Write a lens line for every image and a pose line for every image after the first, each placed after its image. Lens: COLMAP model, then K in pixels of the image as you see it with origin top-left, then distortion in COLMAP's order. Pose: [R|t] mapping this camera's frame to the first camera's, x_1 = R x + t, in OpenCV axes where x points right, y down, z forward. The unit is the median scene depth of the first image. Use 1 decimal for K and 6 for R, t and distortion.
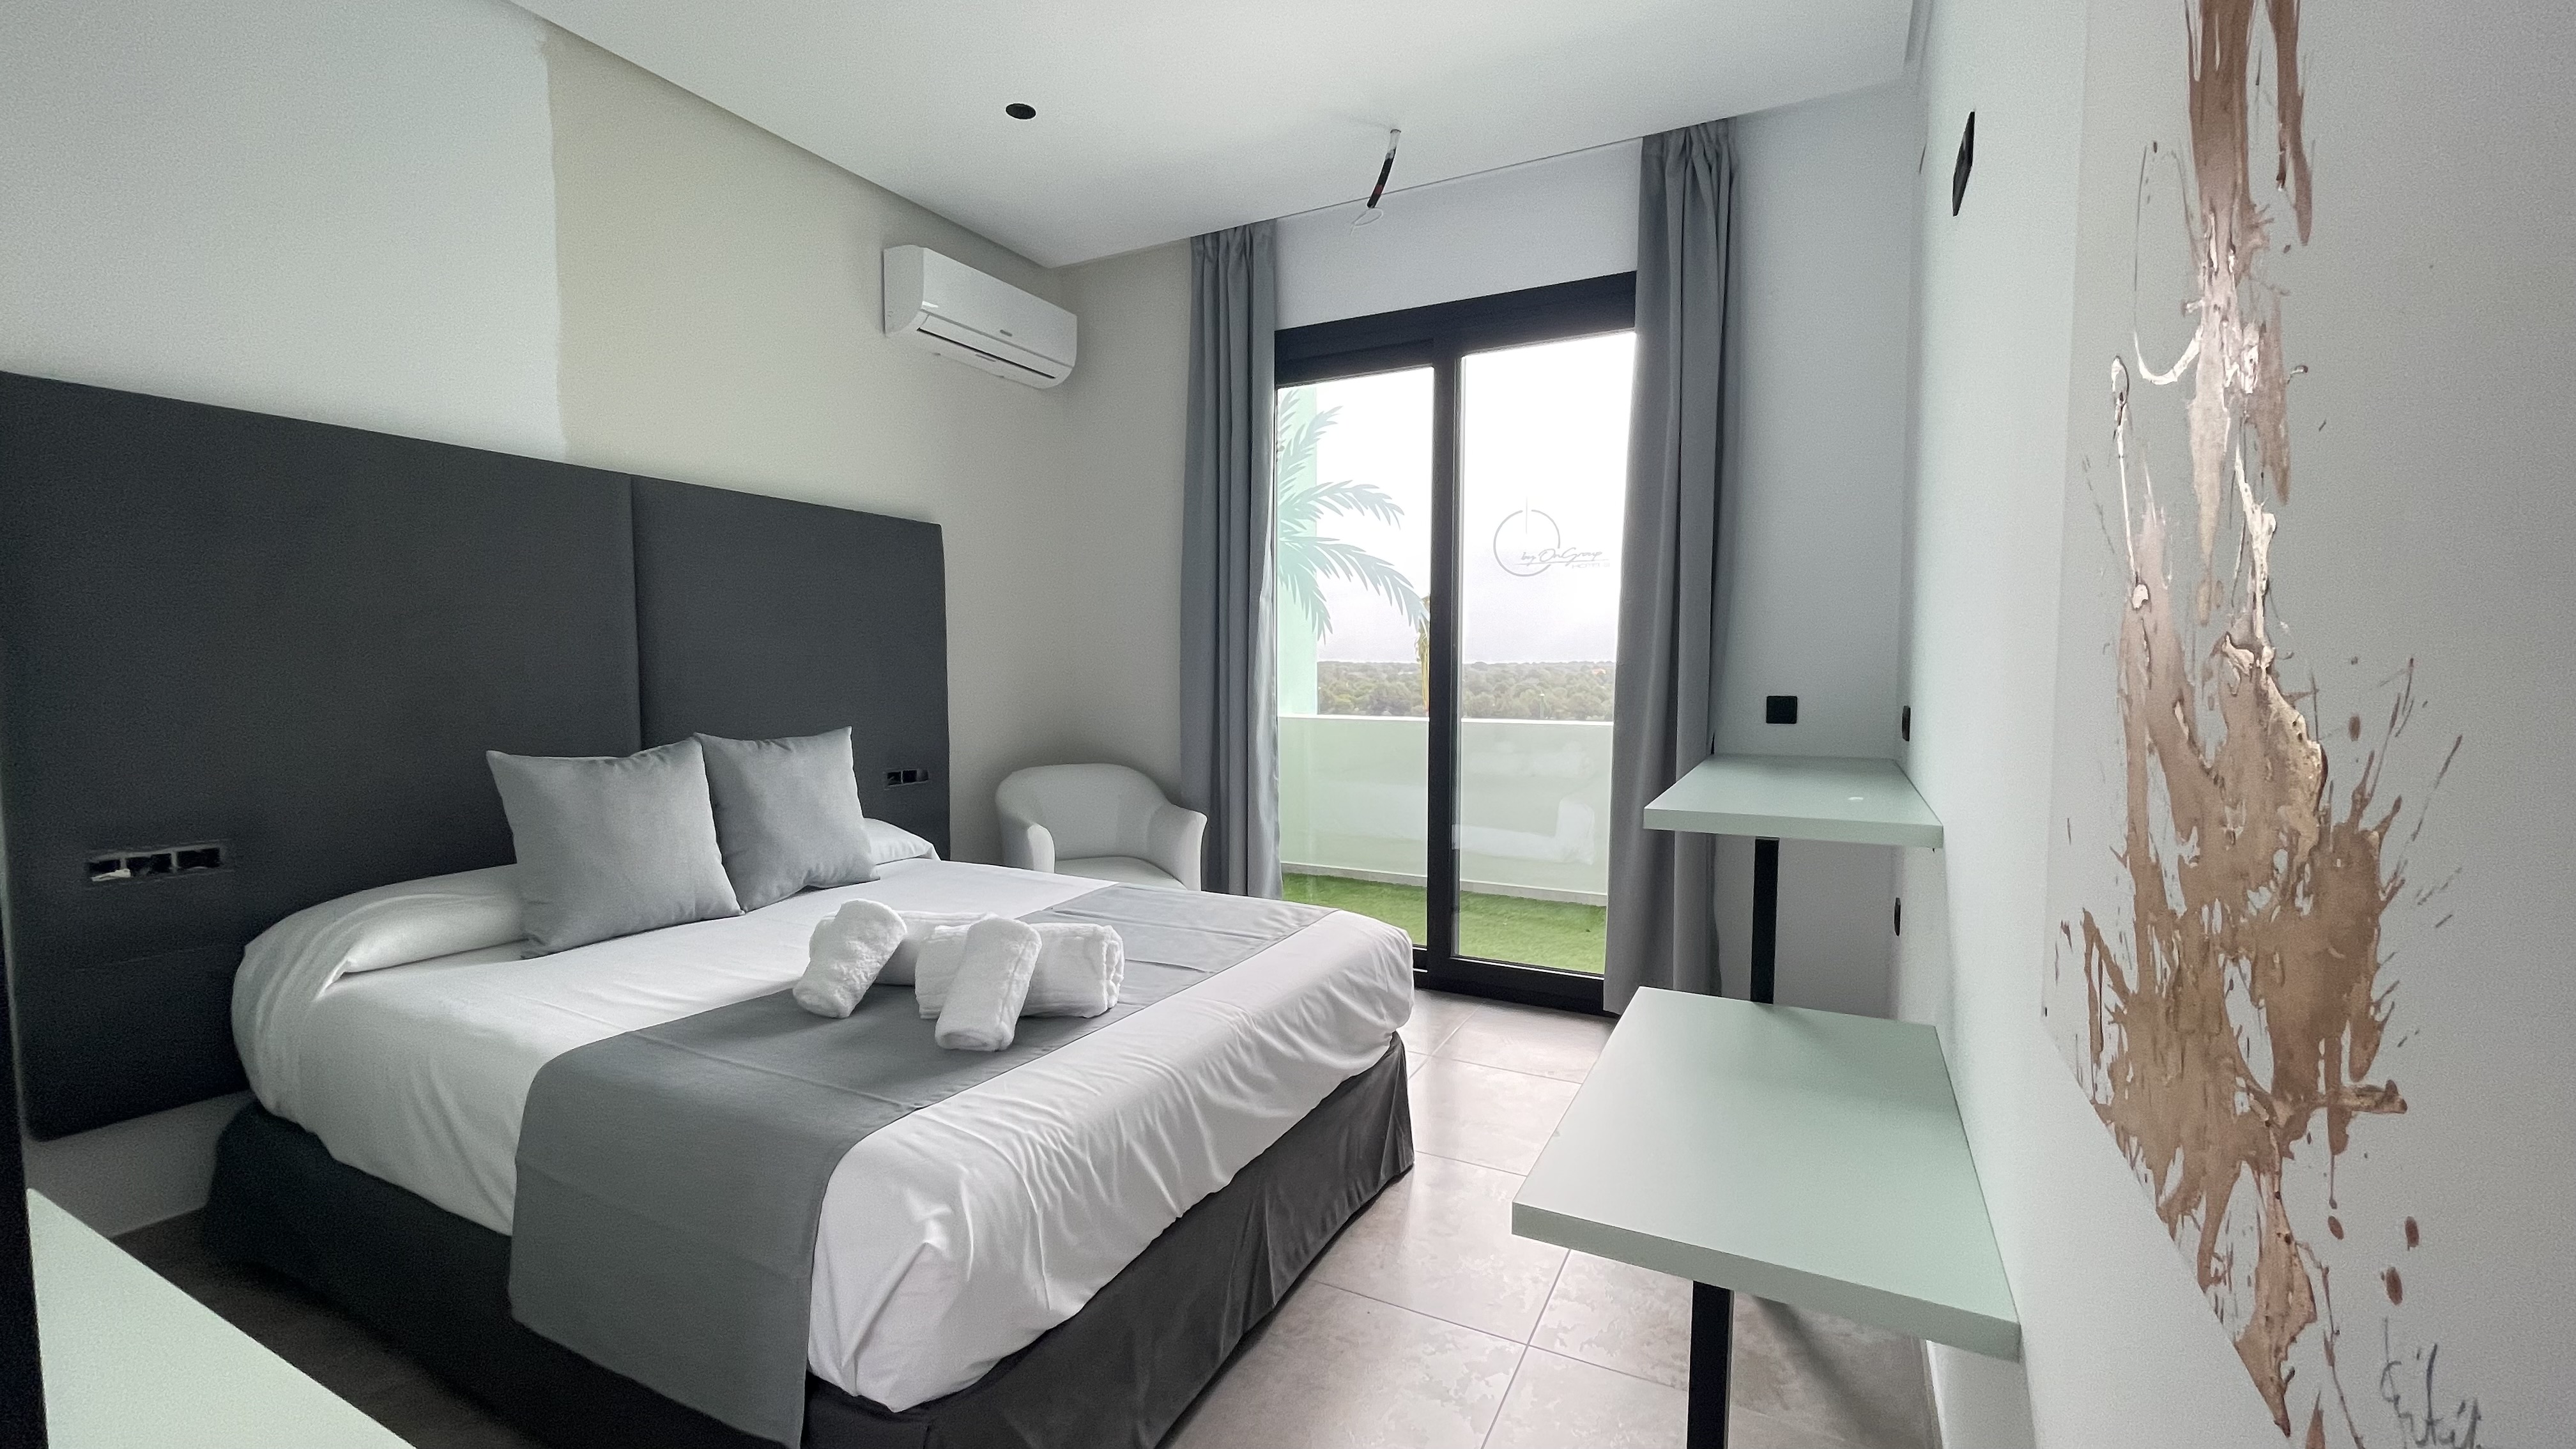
lens RADIAL K [[1028.3, 0, 1280.1], [0, 1028.3, 737.7], [0, 0, 1]] dist [0.000425, -0.000553]
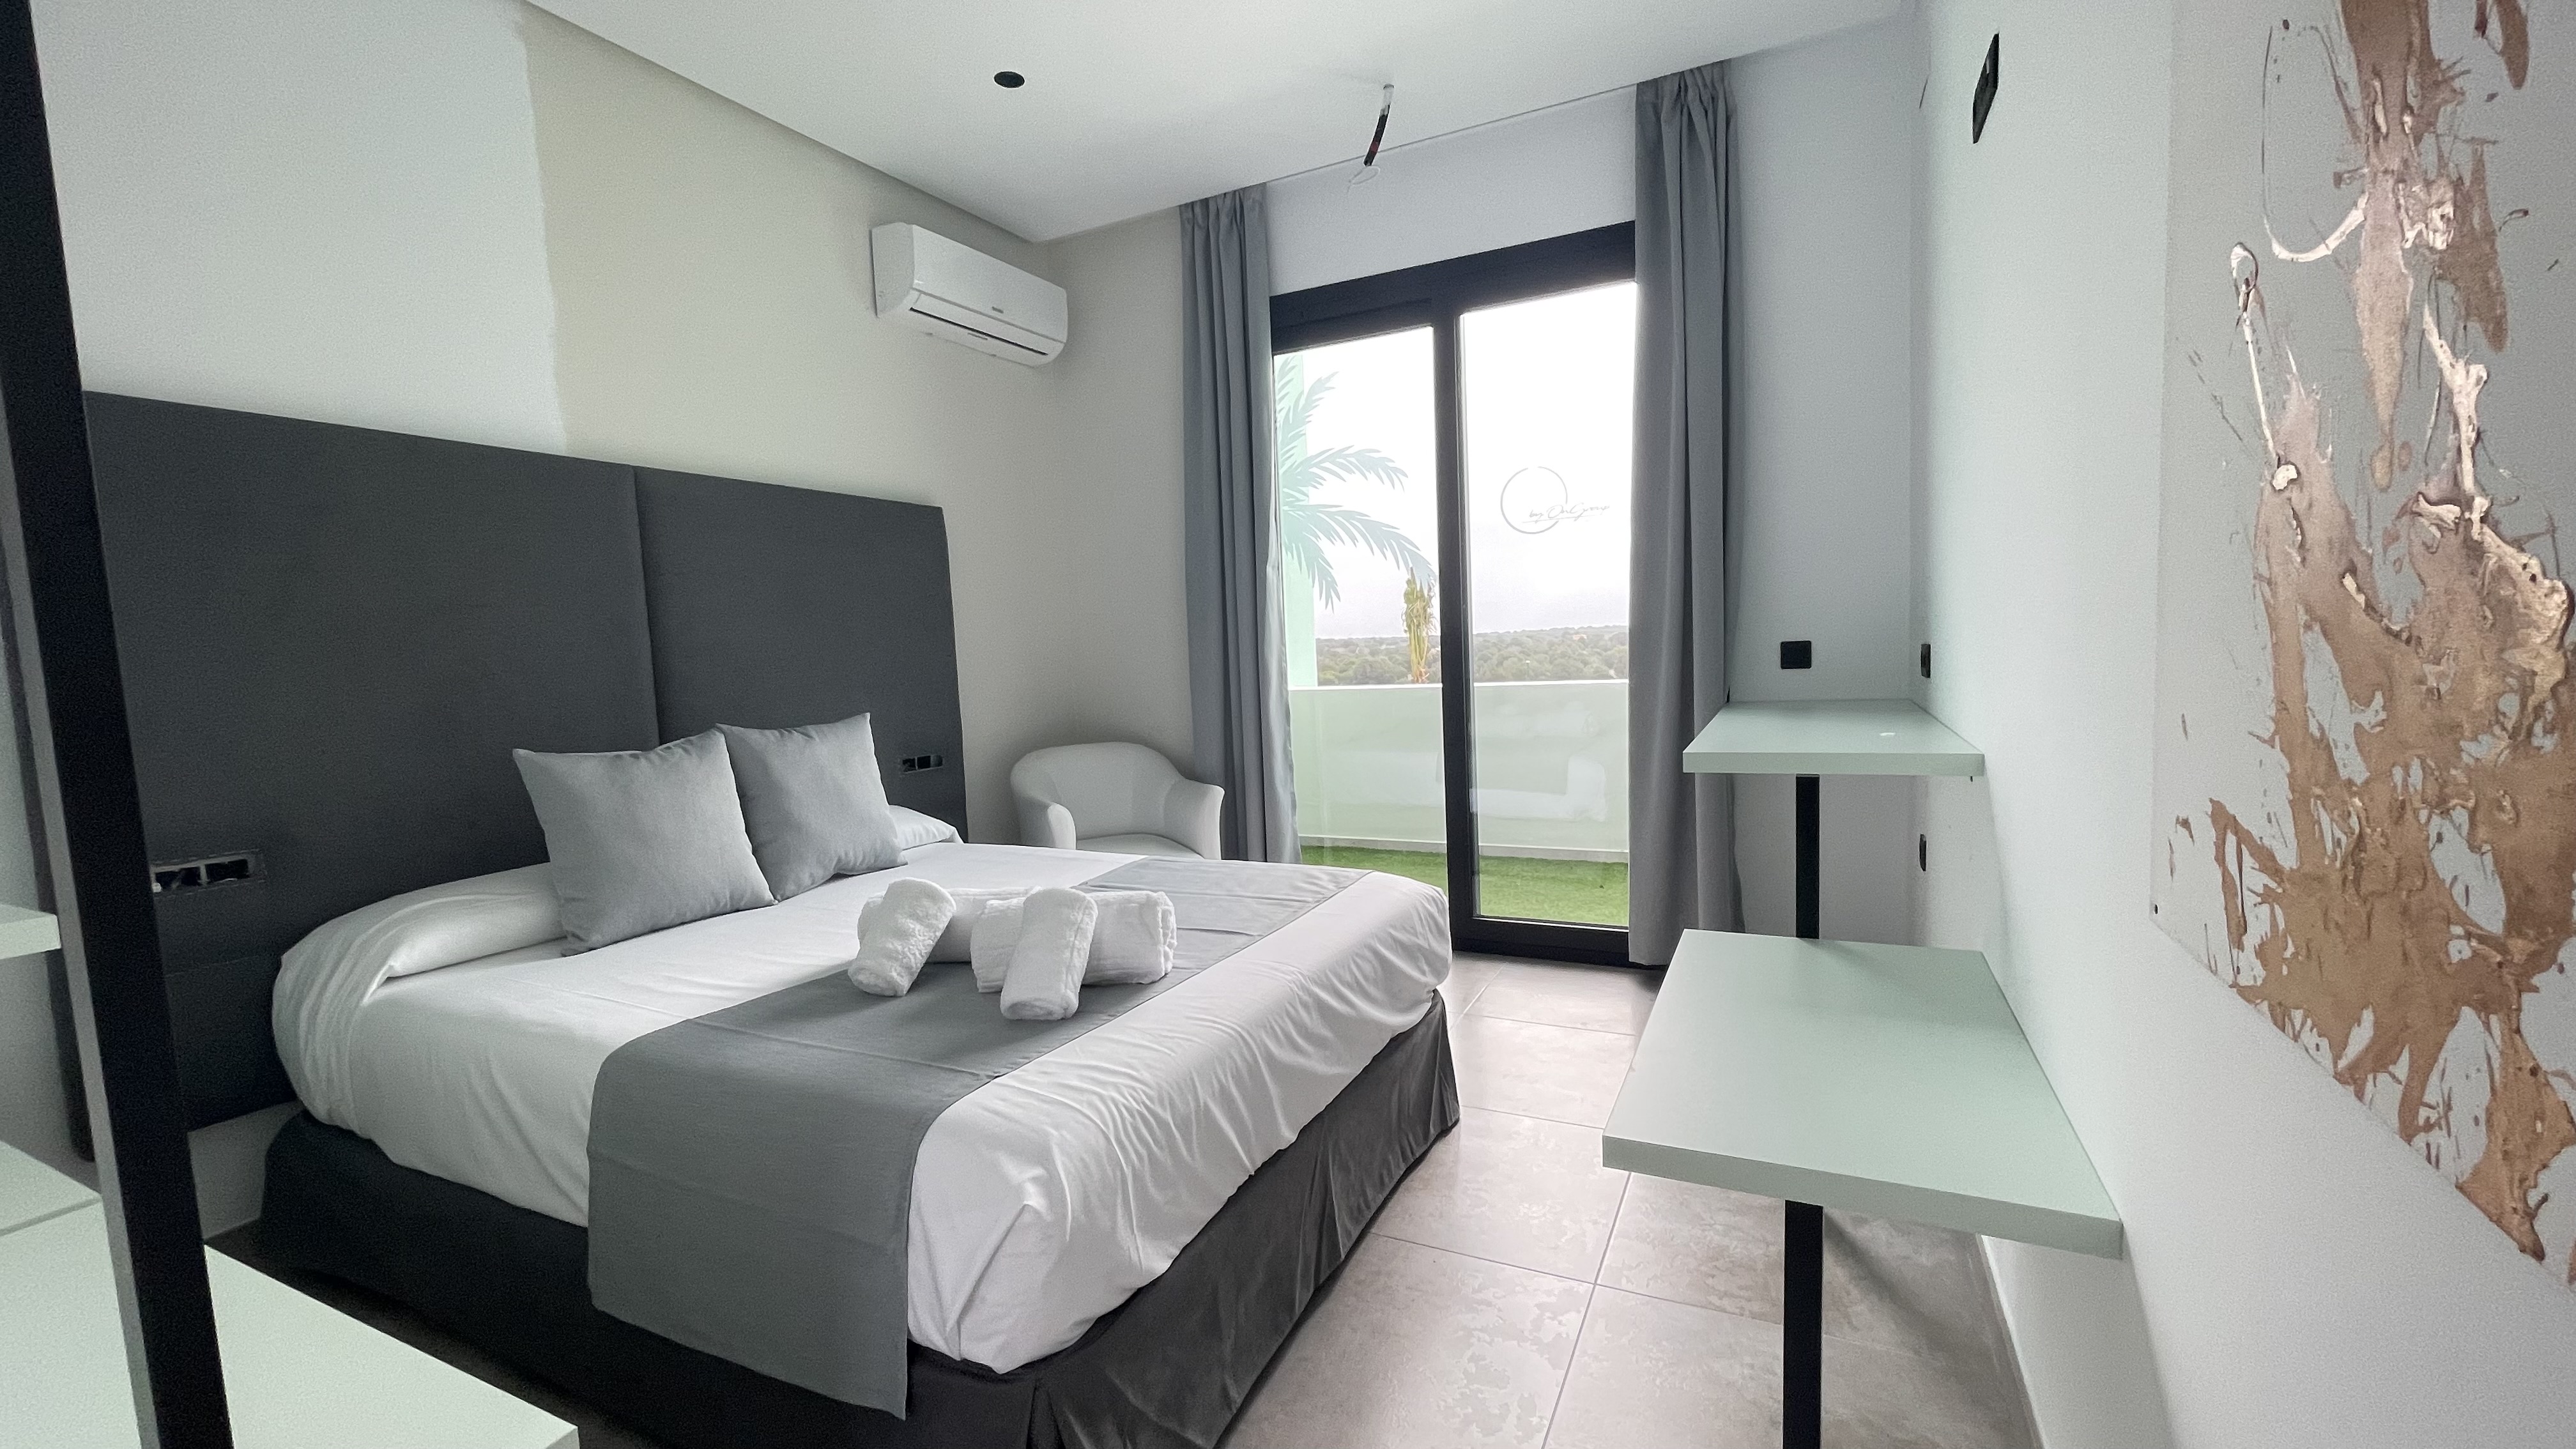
lens RADIAL K [[1028.3, 0, 1280.1], [0, 1028.3, 737.7], [0, 0, 1]] dist [0.000425, -0.000553]
pose [[0.998875, -0.045354, 0.013869, -0.045328], [0.045066, 0.998776, 0.020374, 0.013938], [-0.014776, -0.019726, 0.999696, 0.001198]]
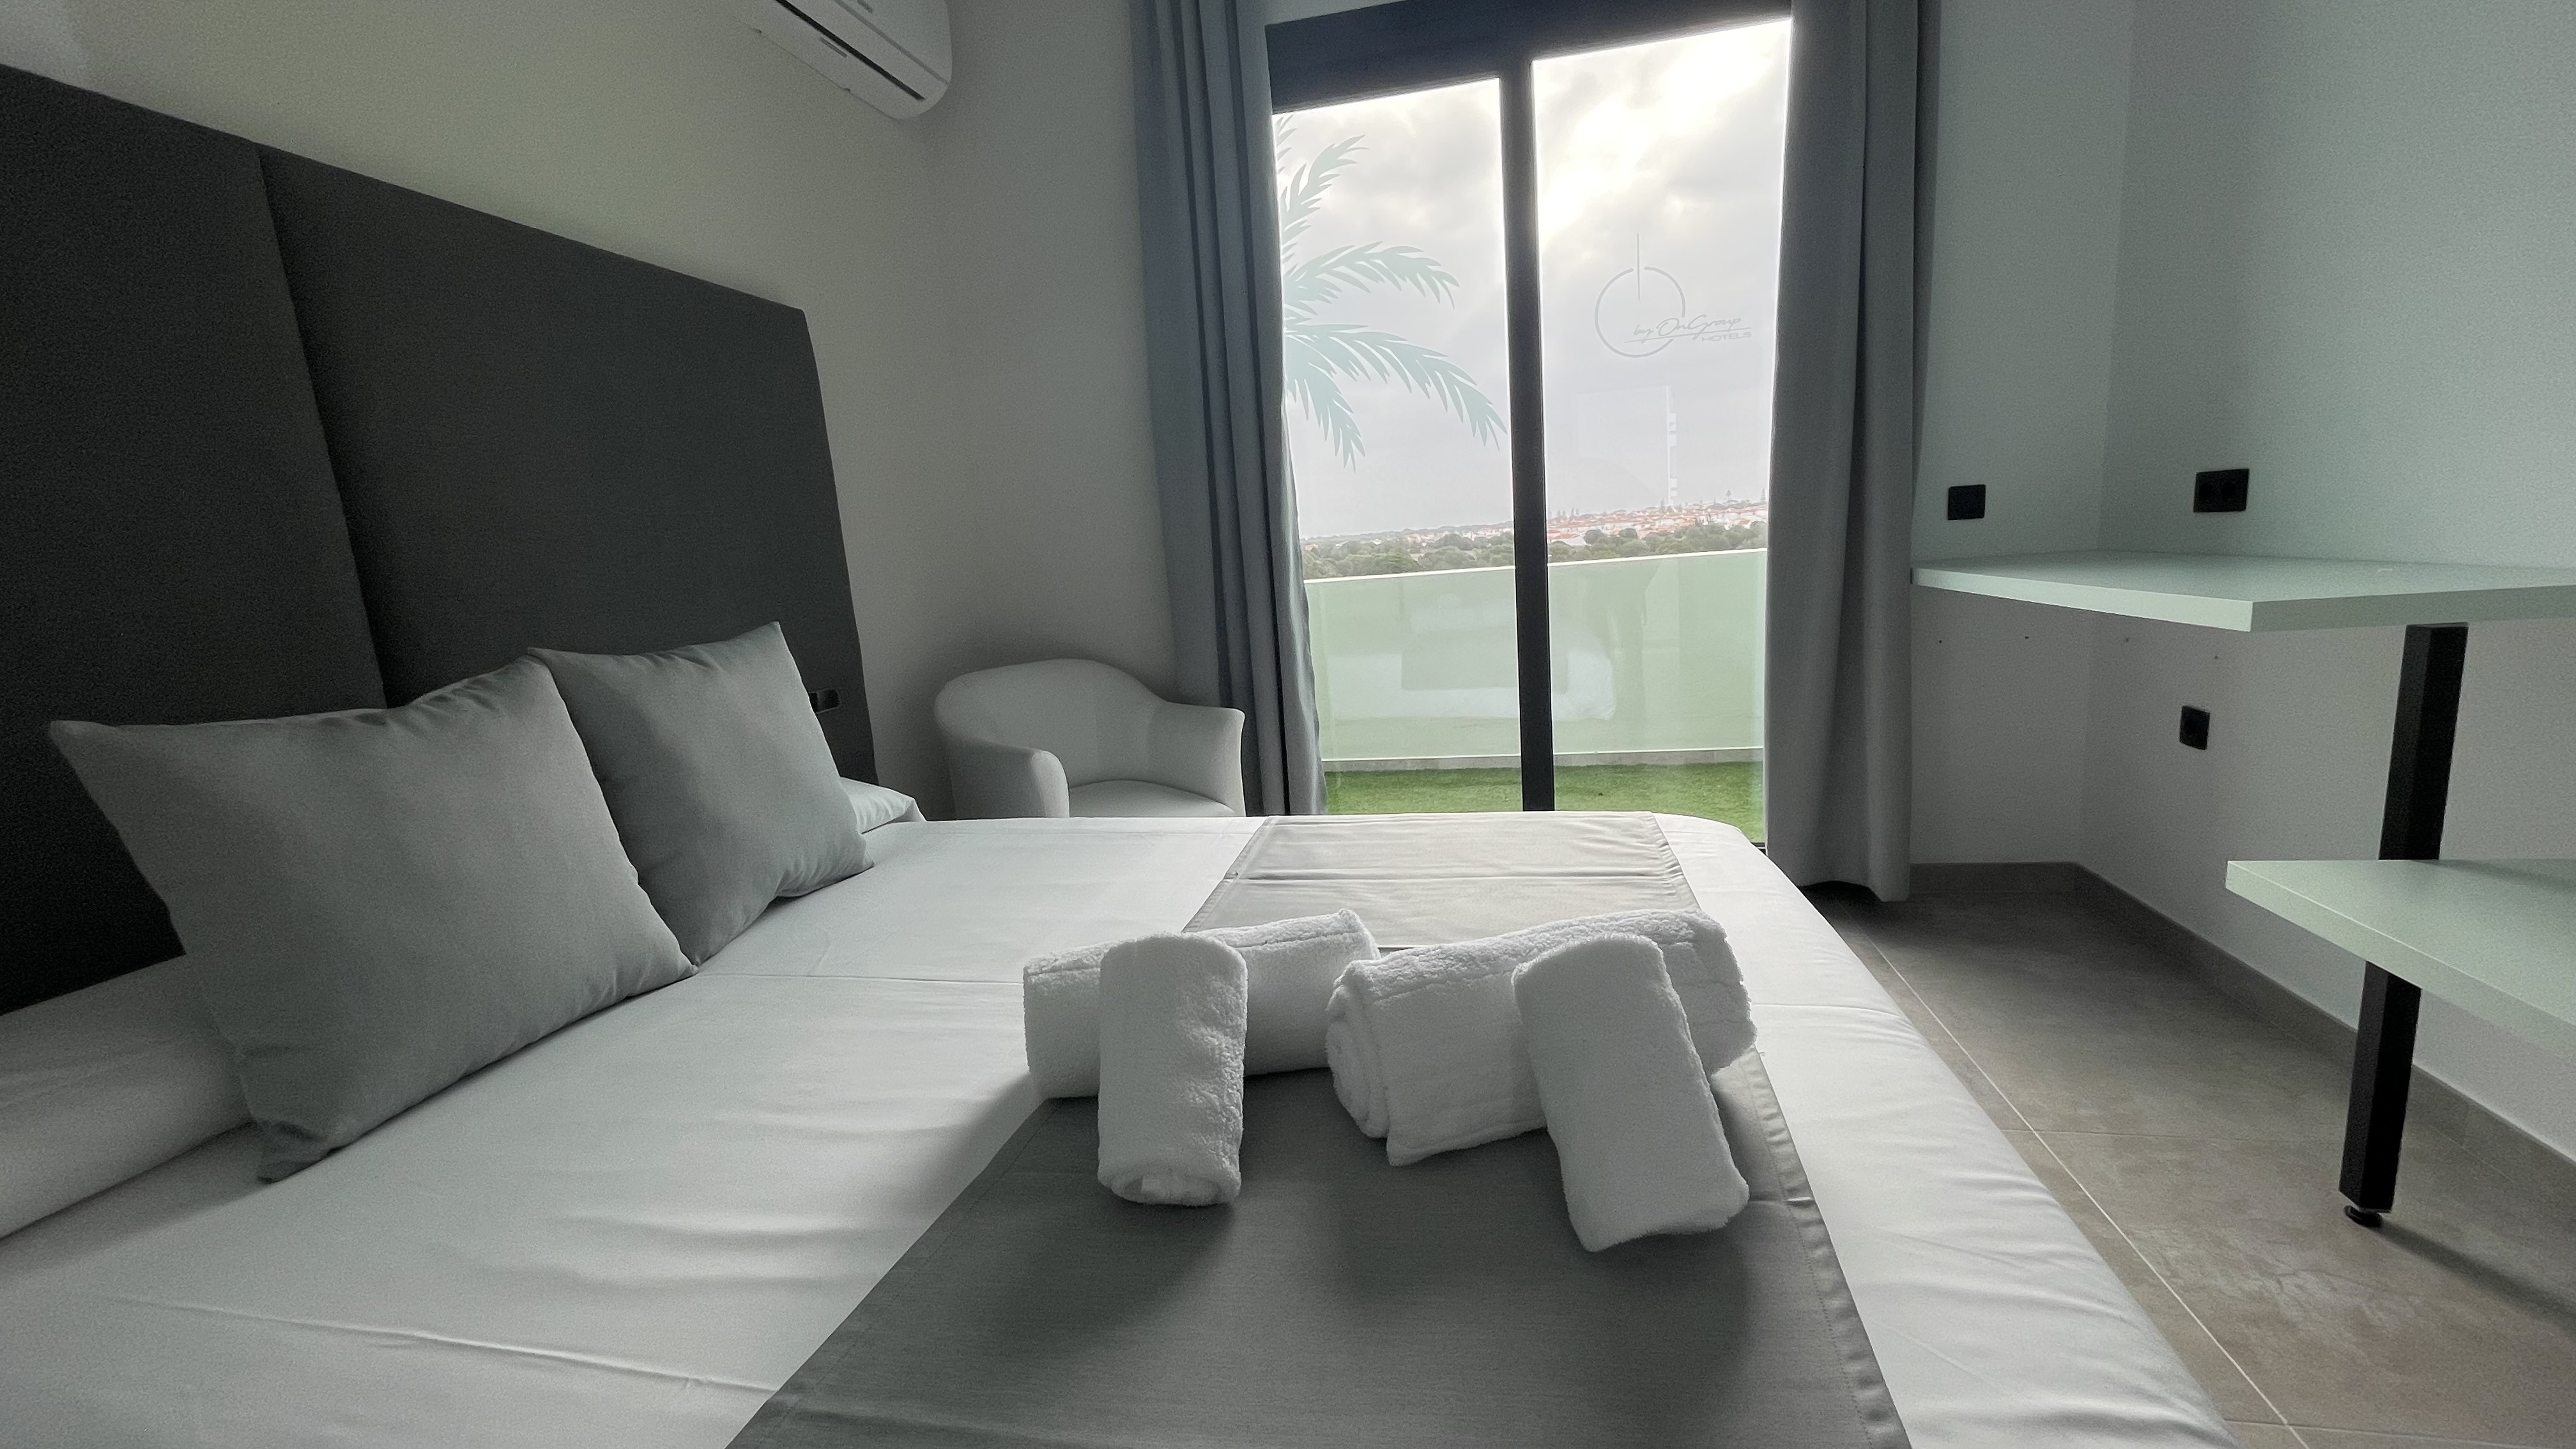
lens RADIAL K [[1031.2, 0, 1278.2], [0, 1031.2, 731.6], [0, 0, 1]] dist [-0.002717, -0.000203]
pose [[0.960997, -0.119098, 0.249601, -0.375379], [0.093533, 0.989304, 0.111935, 0.015633], [-0.260262, -0.084223, 0.961858, 0.442385]]
